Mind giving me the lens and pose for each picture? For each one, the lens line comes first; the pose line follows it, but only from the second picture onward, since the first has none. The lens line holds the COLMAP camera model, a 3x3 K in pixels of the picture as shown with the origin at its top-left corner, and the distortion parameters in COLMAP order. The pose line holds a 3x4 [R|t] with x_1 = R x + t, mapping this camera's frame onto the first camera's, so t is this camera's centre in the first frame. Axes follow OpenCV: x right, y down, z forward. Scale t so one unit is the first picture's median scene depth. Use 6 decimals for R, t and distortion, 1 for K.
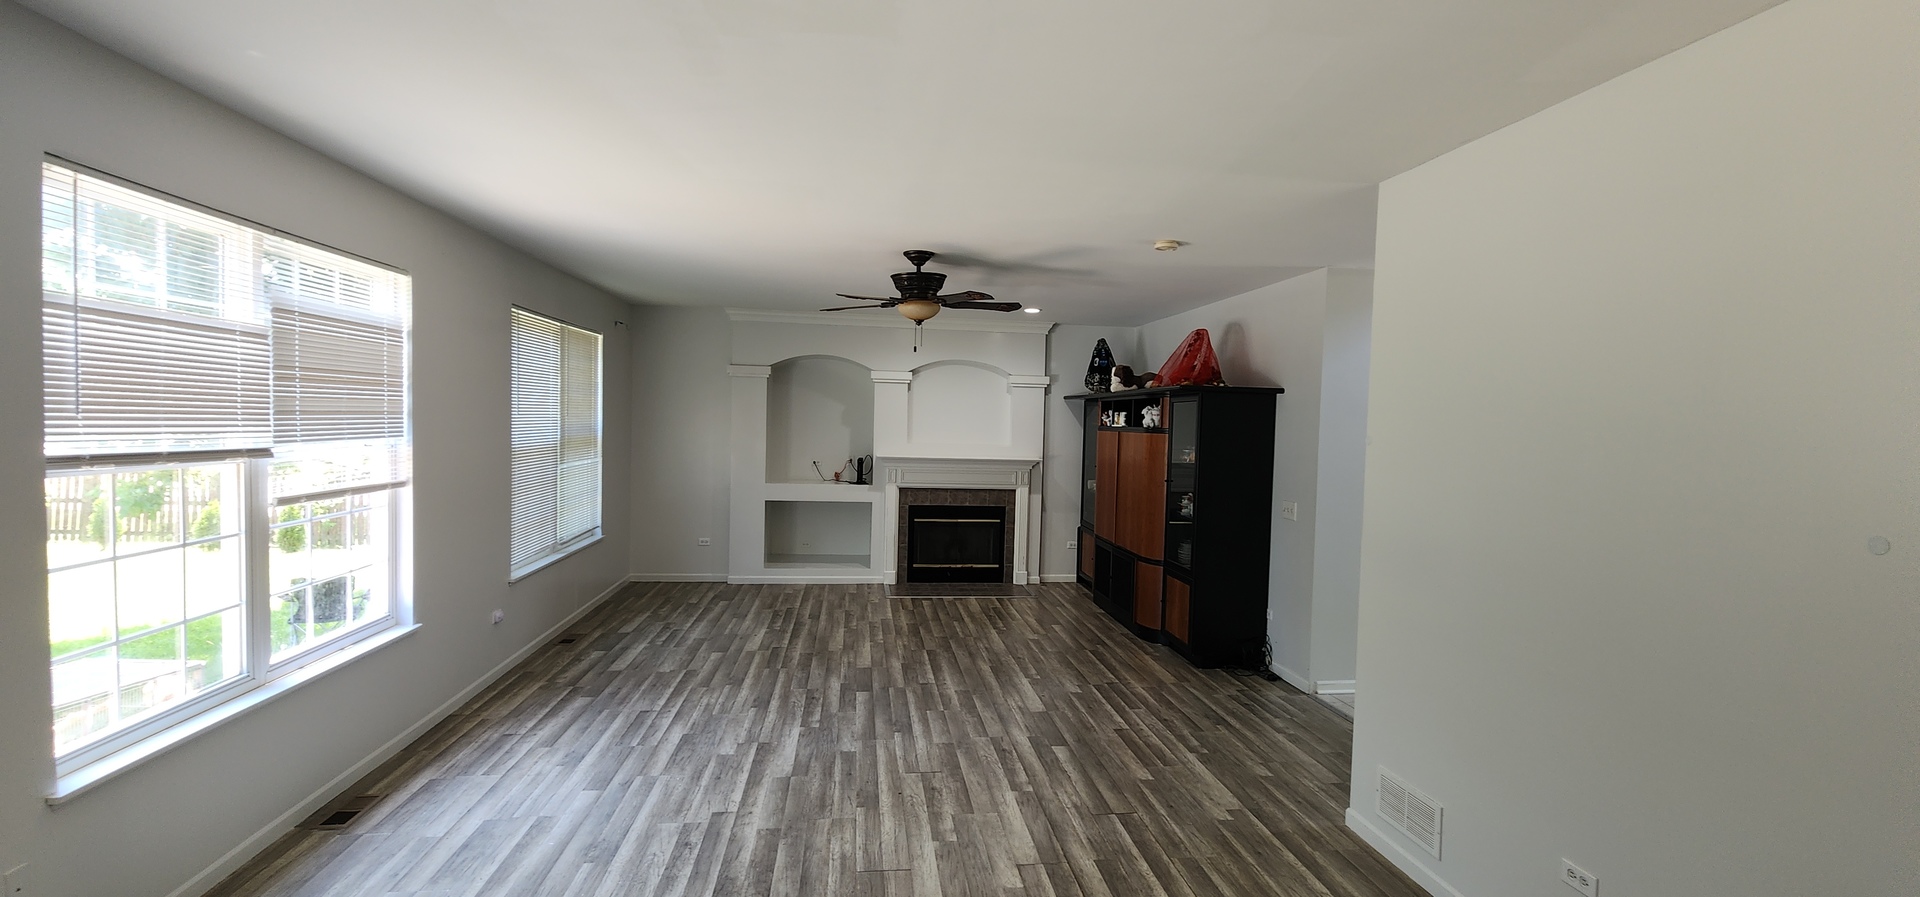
lens RADIAL K [[785.4, 0, 951.3], [0, 785.4, 448.7], [0, 0, 1]] dist [0.009667, -0.005995]
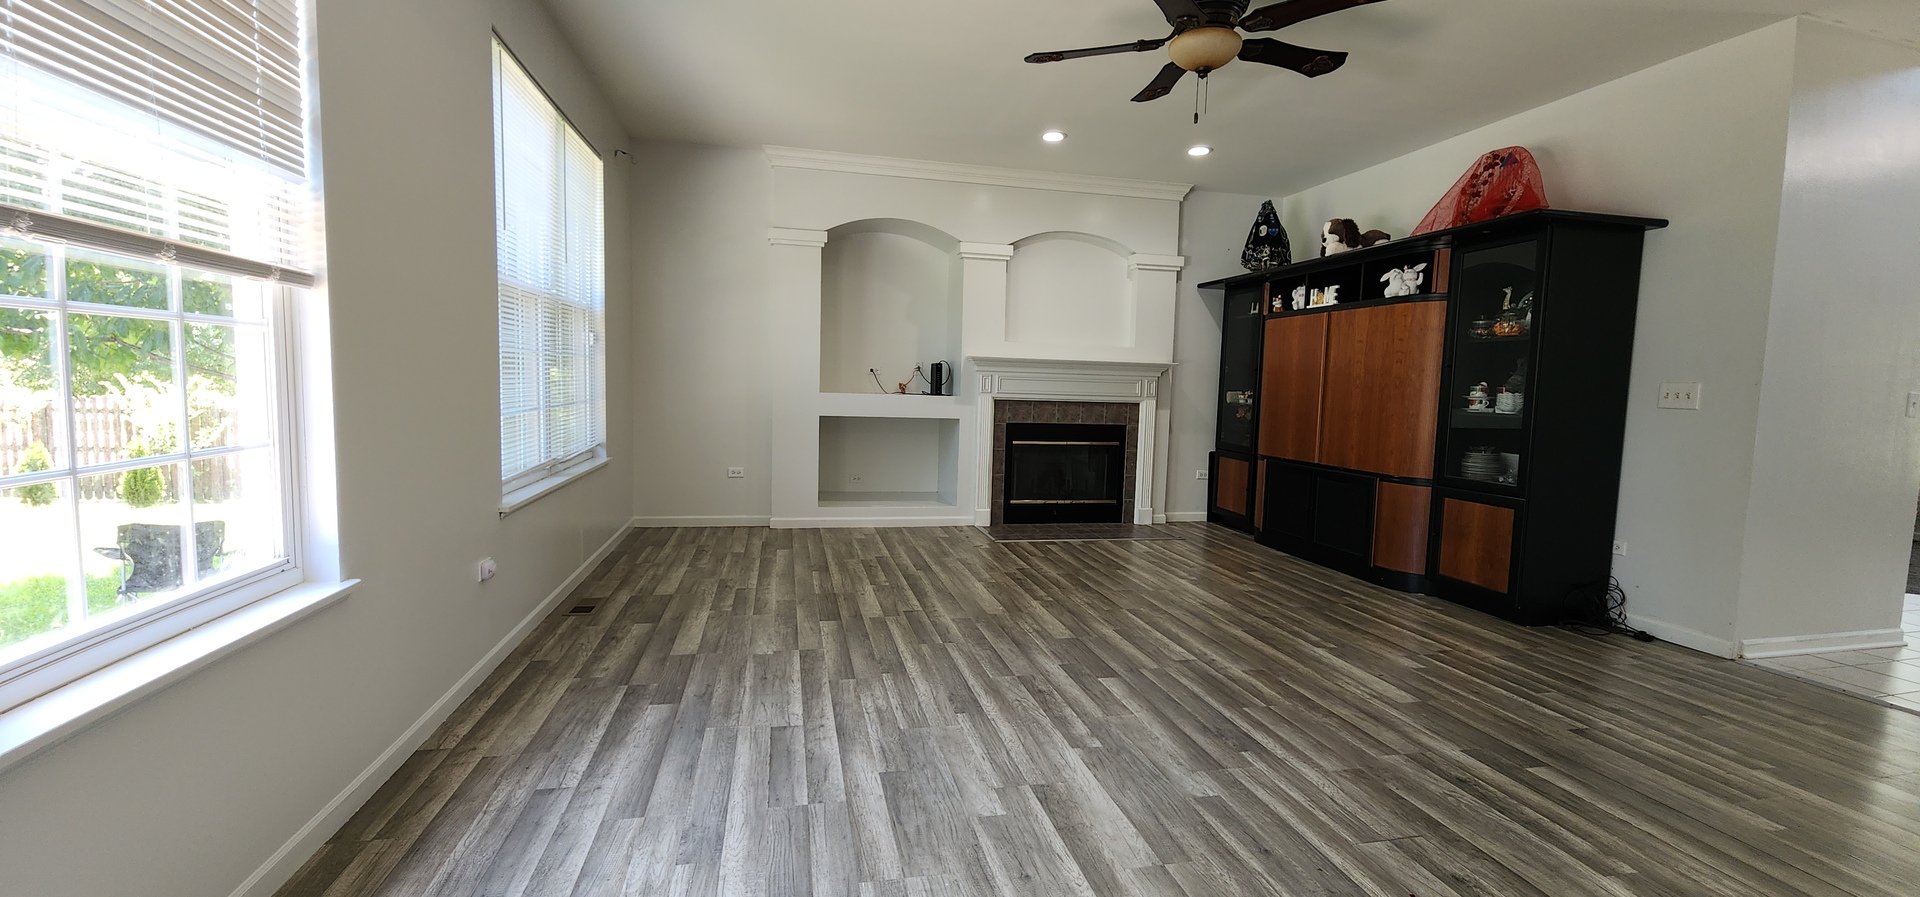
lens RADIAL K [[785.4, 0, 950.9], [0, 785.4, 448.9], [0, 0, 1]] dist [0.009667, -0.005995]
pose [[0.995812, -0.006271, 0.091209, -0.256884], [0.001779, 0.998785, 0.049249, 0.086278], [-0.091407, -0.048880, 0.994613, 0.355057]]
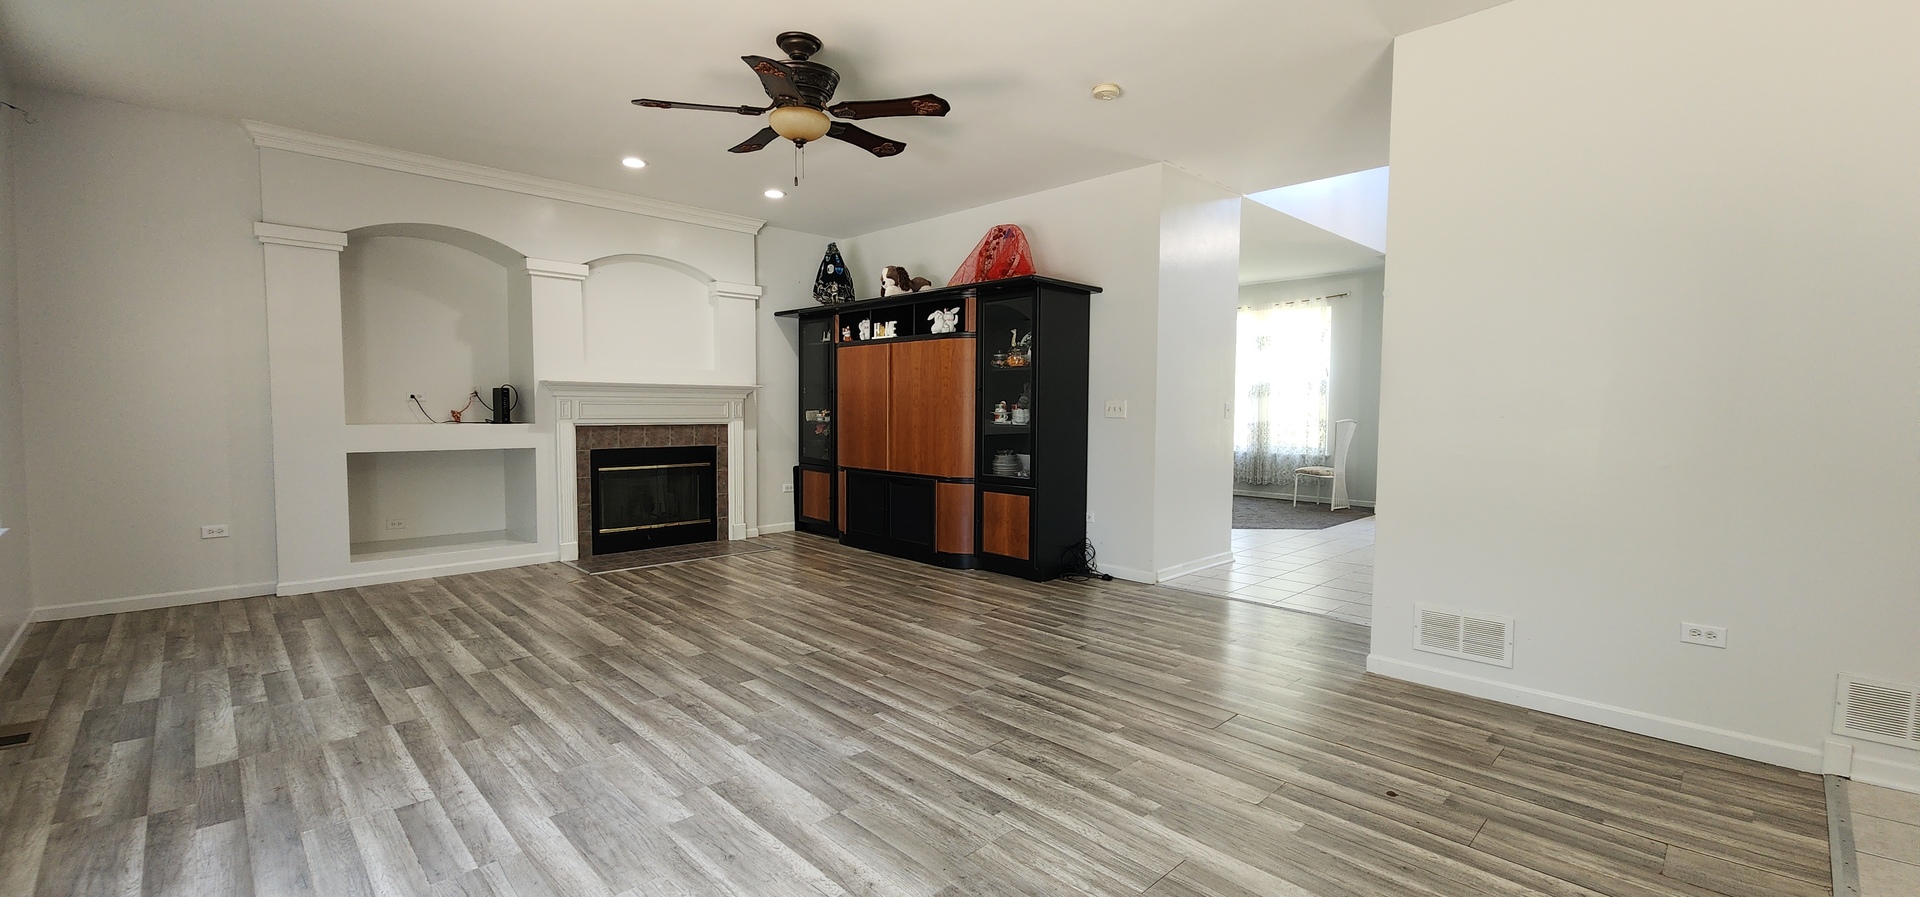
lens RADIAL K [[785.4, 0, 954.1], [0, 785.4, 447.8], [0, 0, 1]] dist [0.009667, -0.005995]
pose [[0.796483, -0.052981, 0.602336, -0.325443], [0.035999, 0.998542, 0.040229, 0.077184], [-0.603589, -0.010358, 0.797228, 0.312774]]
